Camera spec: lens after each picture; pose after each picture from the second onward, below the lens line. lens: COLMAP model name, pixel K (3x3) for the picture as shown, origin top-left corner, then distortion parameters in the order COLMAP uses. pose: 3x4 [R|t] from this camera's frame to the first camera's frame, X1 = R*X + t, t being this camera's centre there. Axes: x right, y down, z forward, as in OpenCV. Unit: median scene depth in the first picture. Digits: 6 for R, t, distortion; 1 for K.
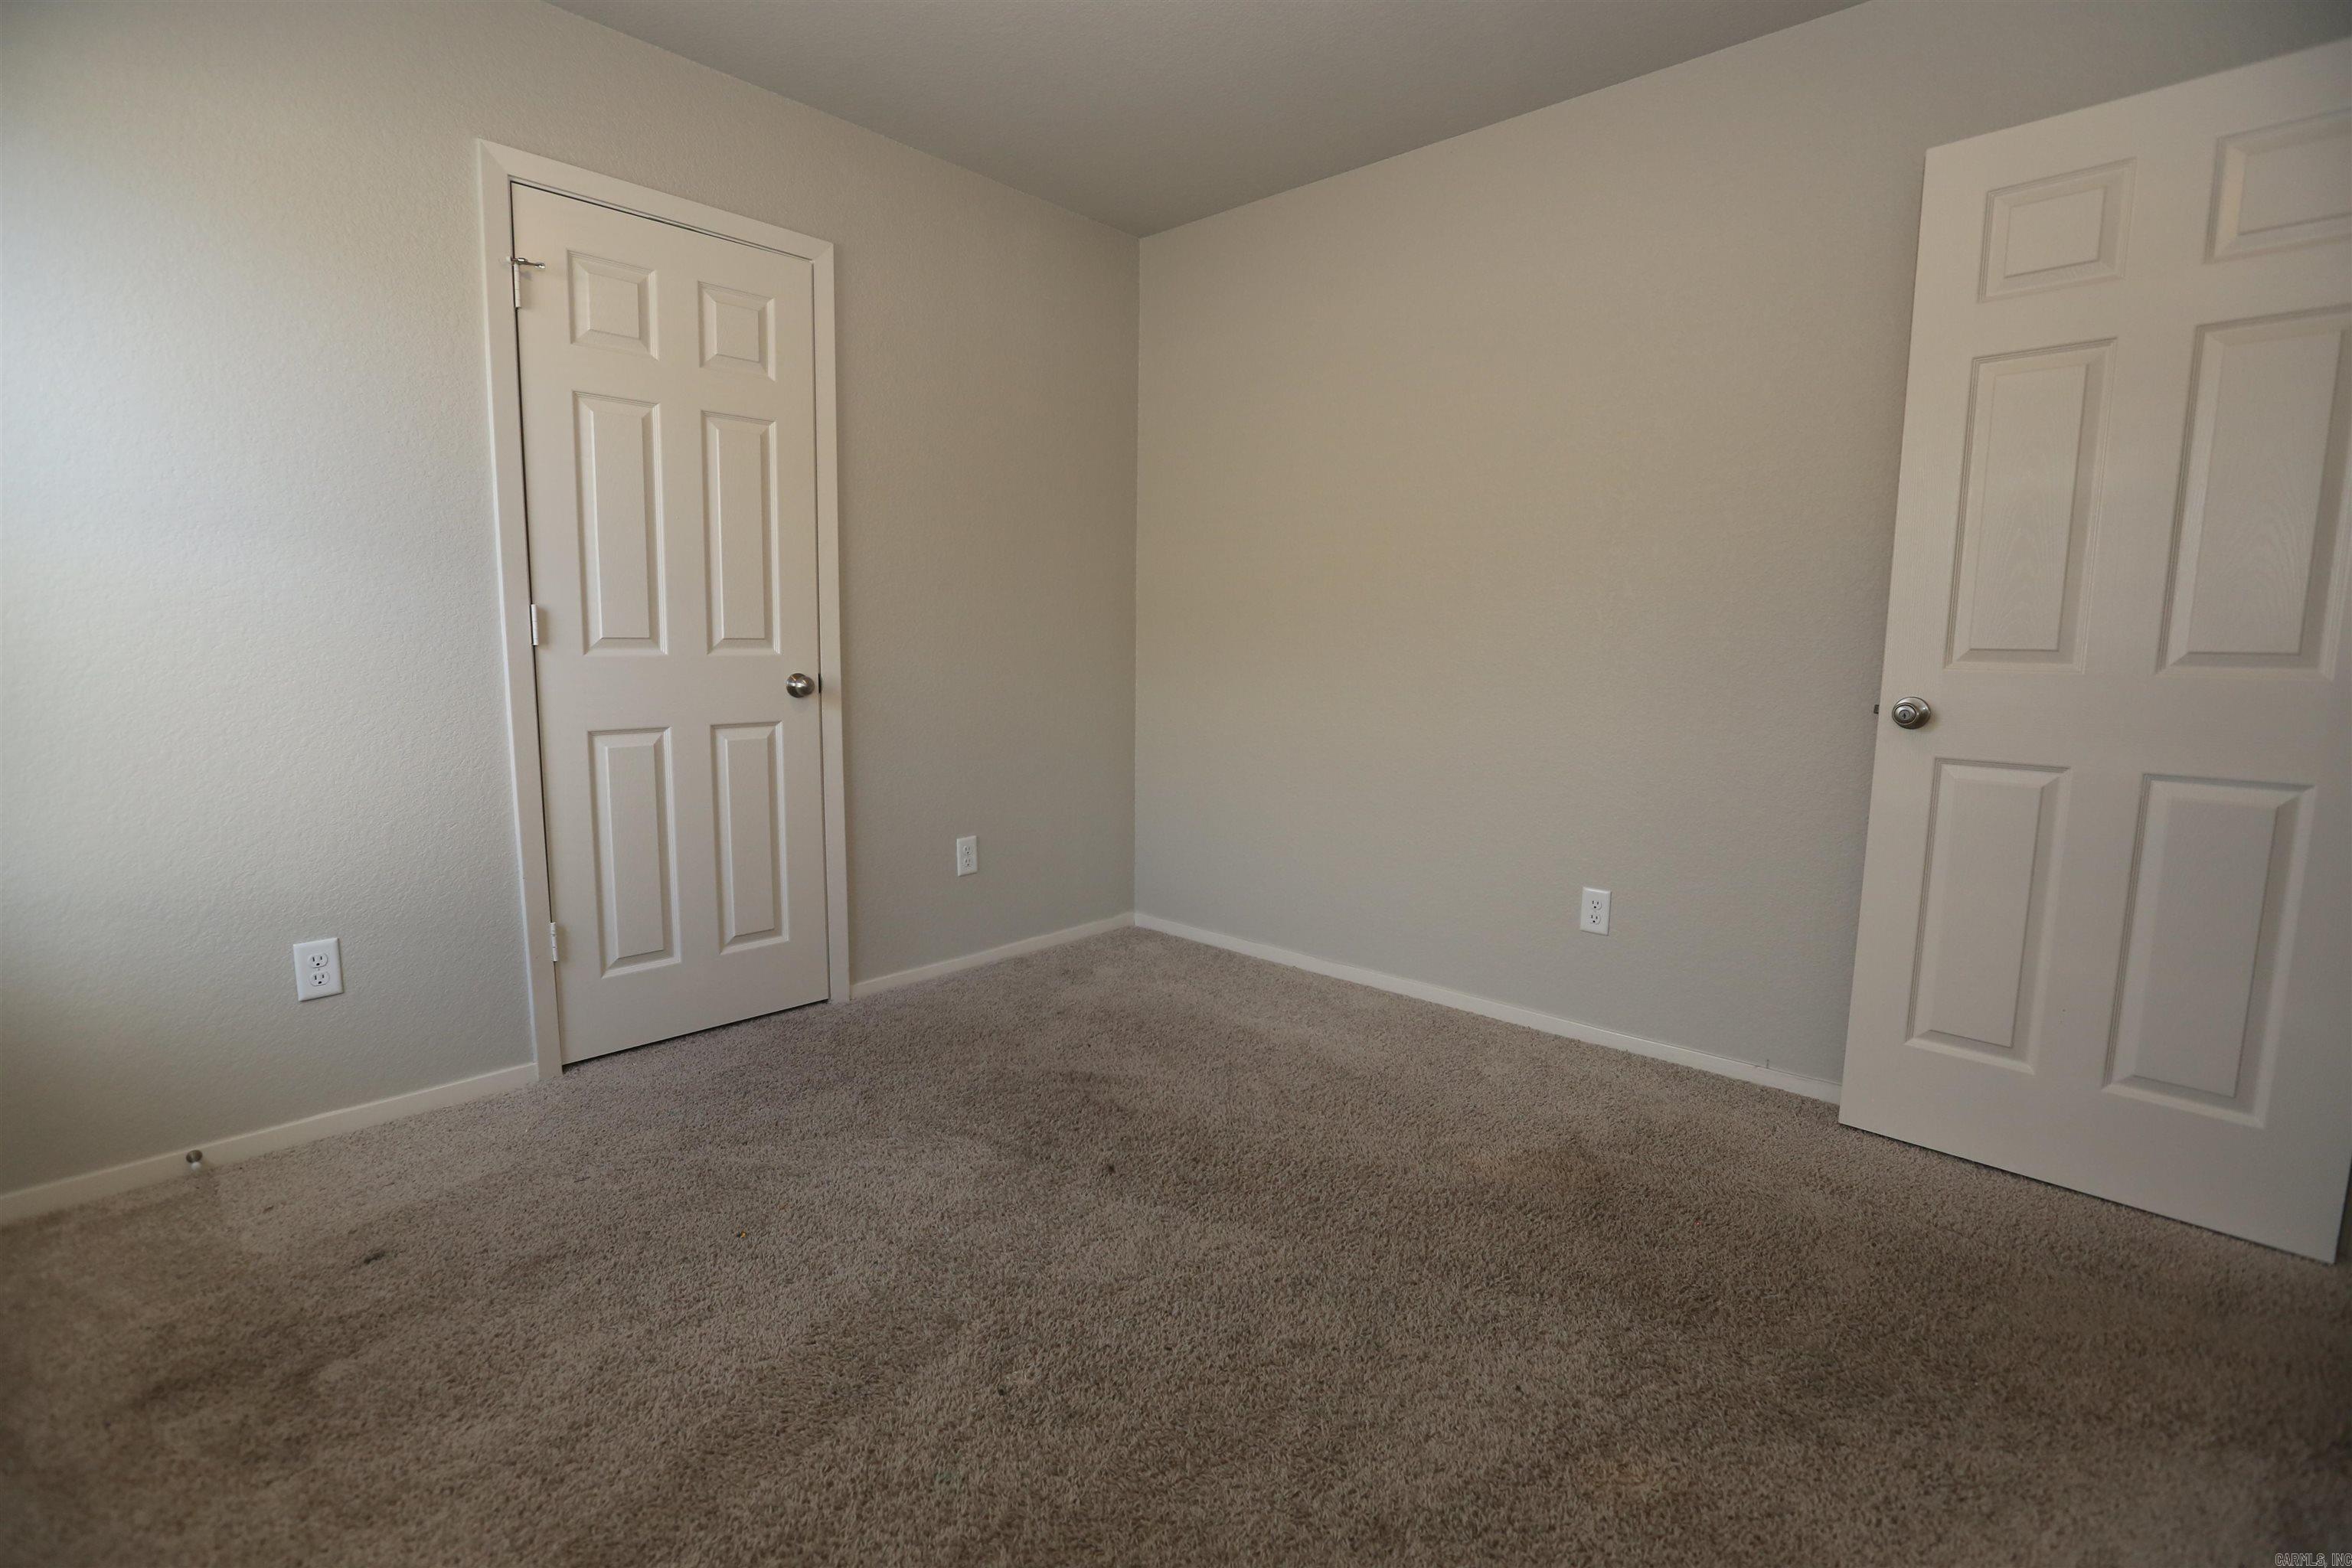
lens RADIAL K [[1069.8, 0, 1169.2], [0, 1069.8, 773.6], [0, 0, 1]] dist [-0.044029, 0.015730]
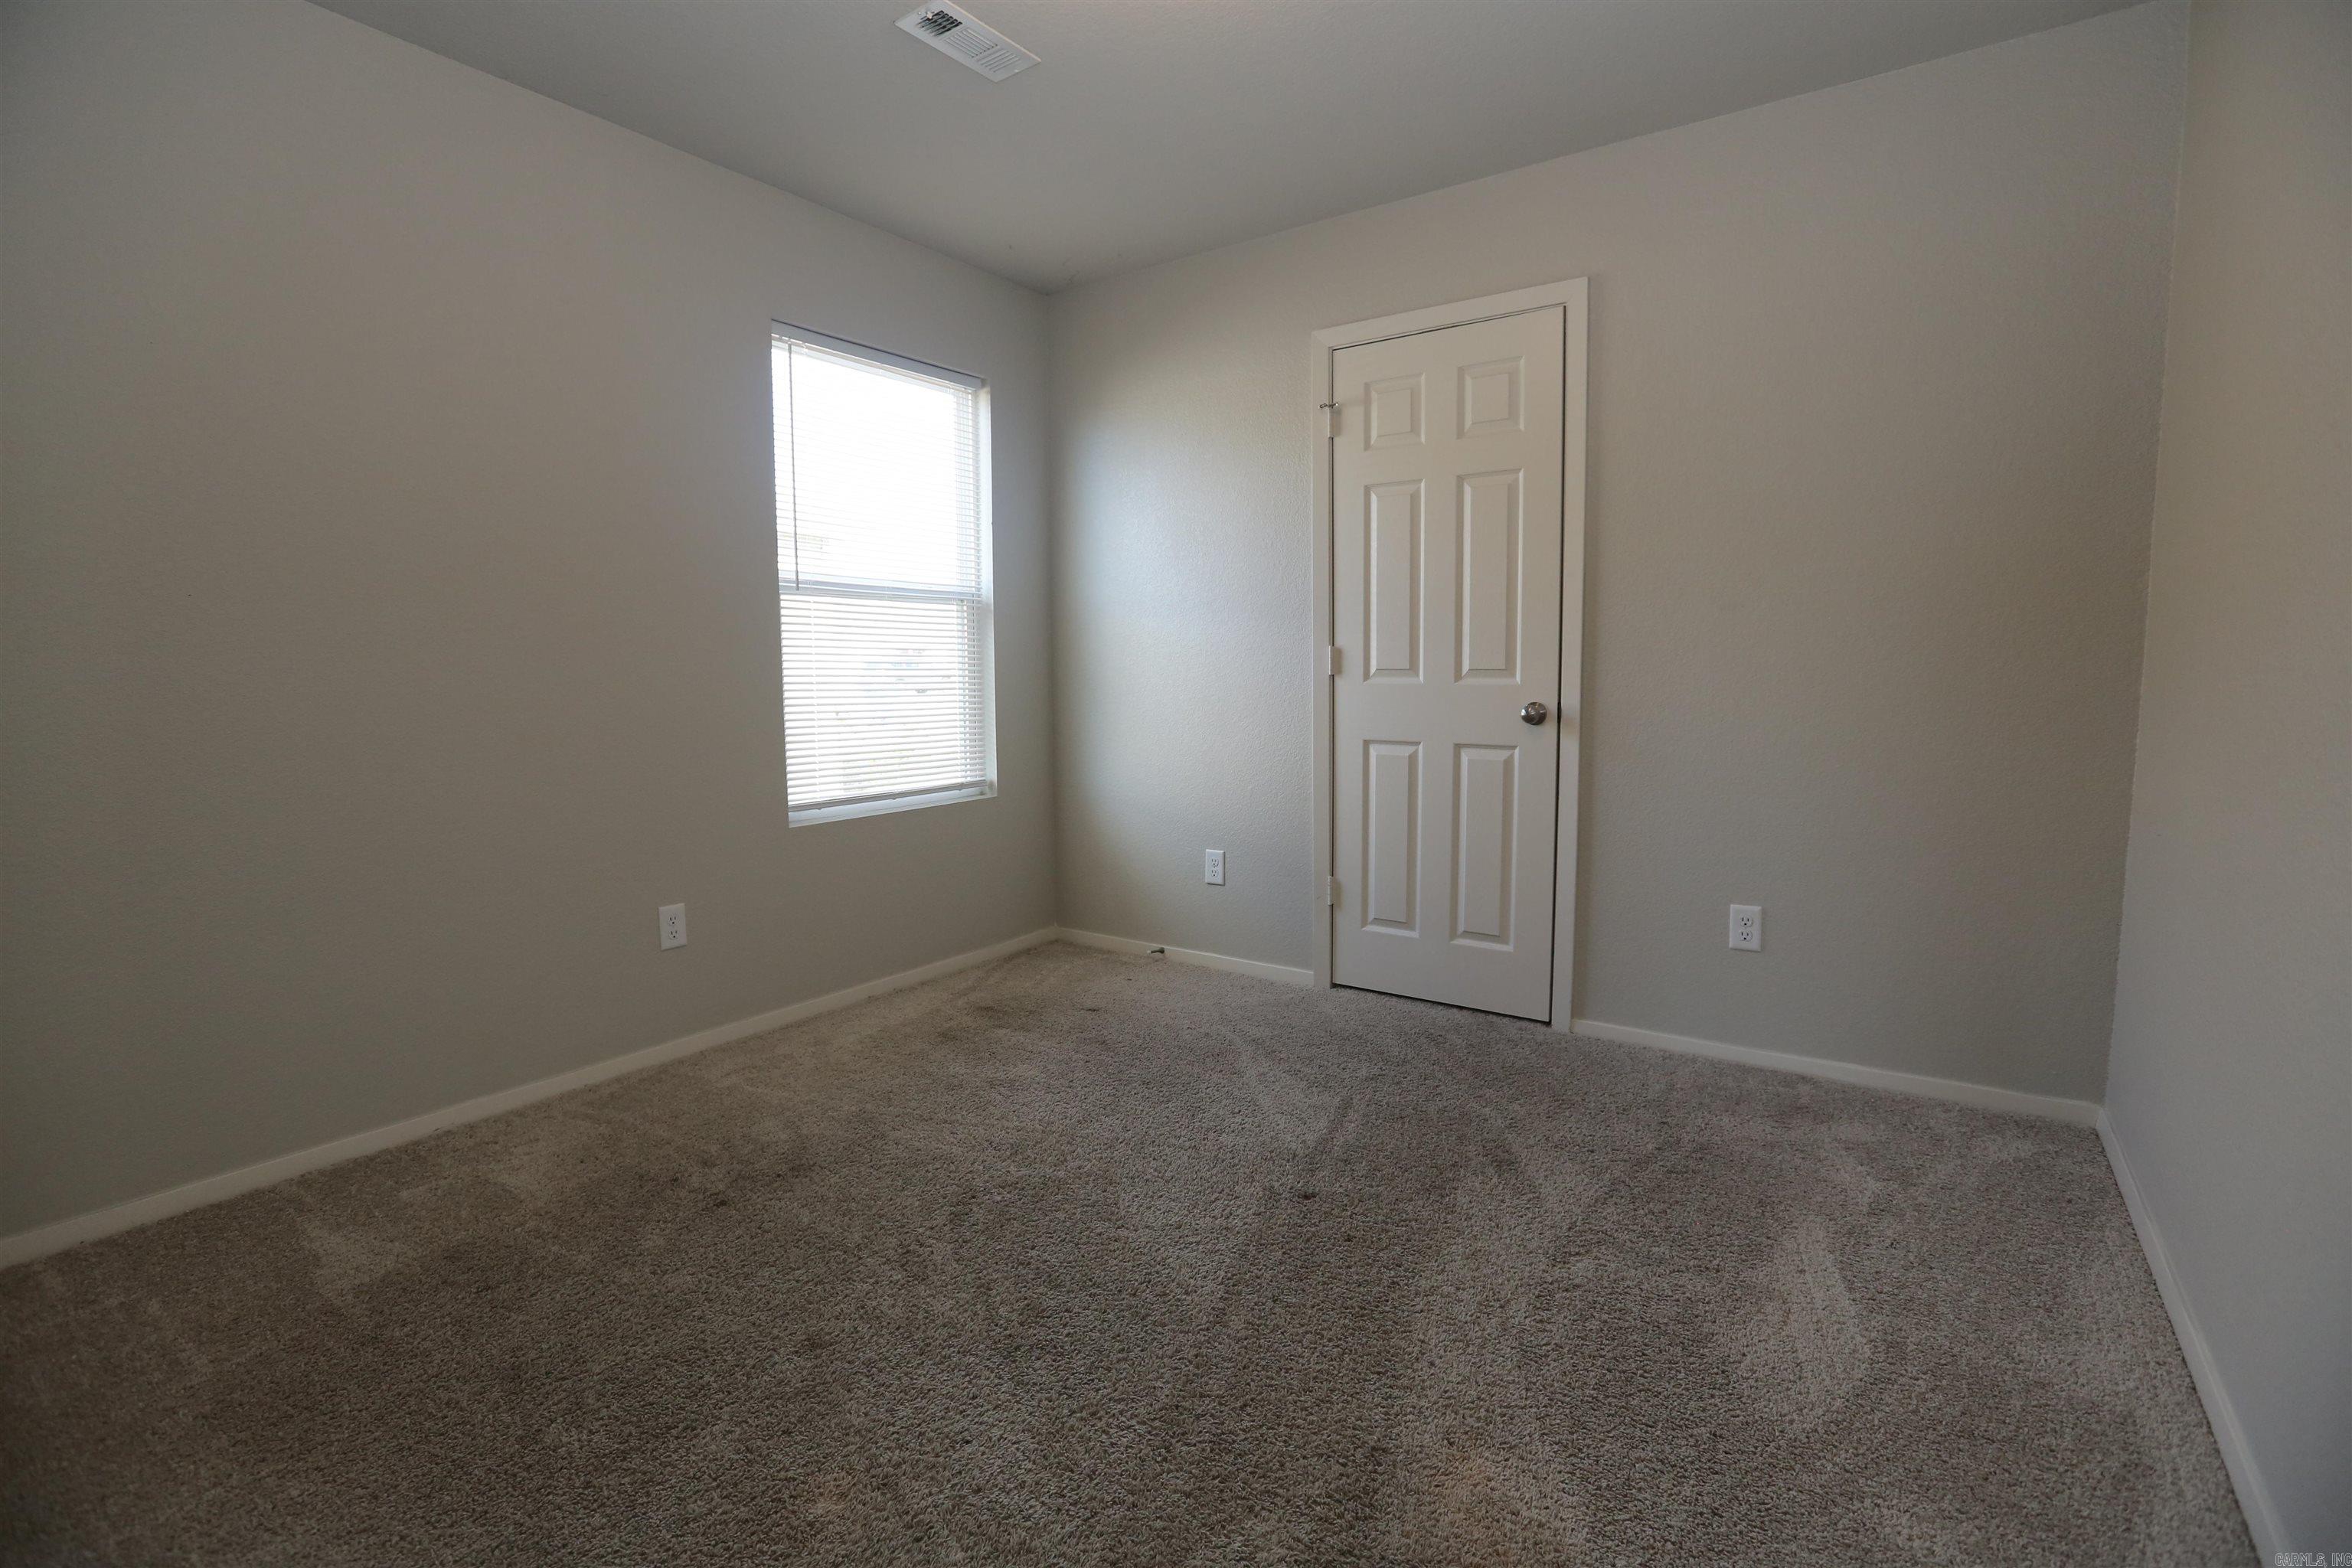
lens RADIAL K [[1069.8, 0, 1169.2], [0, 1069.8, 773.6], [0, 0, 1]] dist [-0.044029, 0.015730]
pose [[0.126348, 0.086949, -0.988168, 0.710245], [-0.112672, 0.990963, 0.072789, -0.065260], [0.985566, 0.102142, 0.135003, 0.556279]]
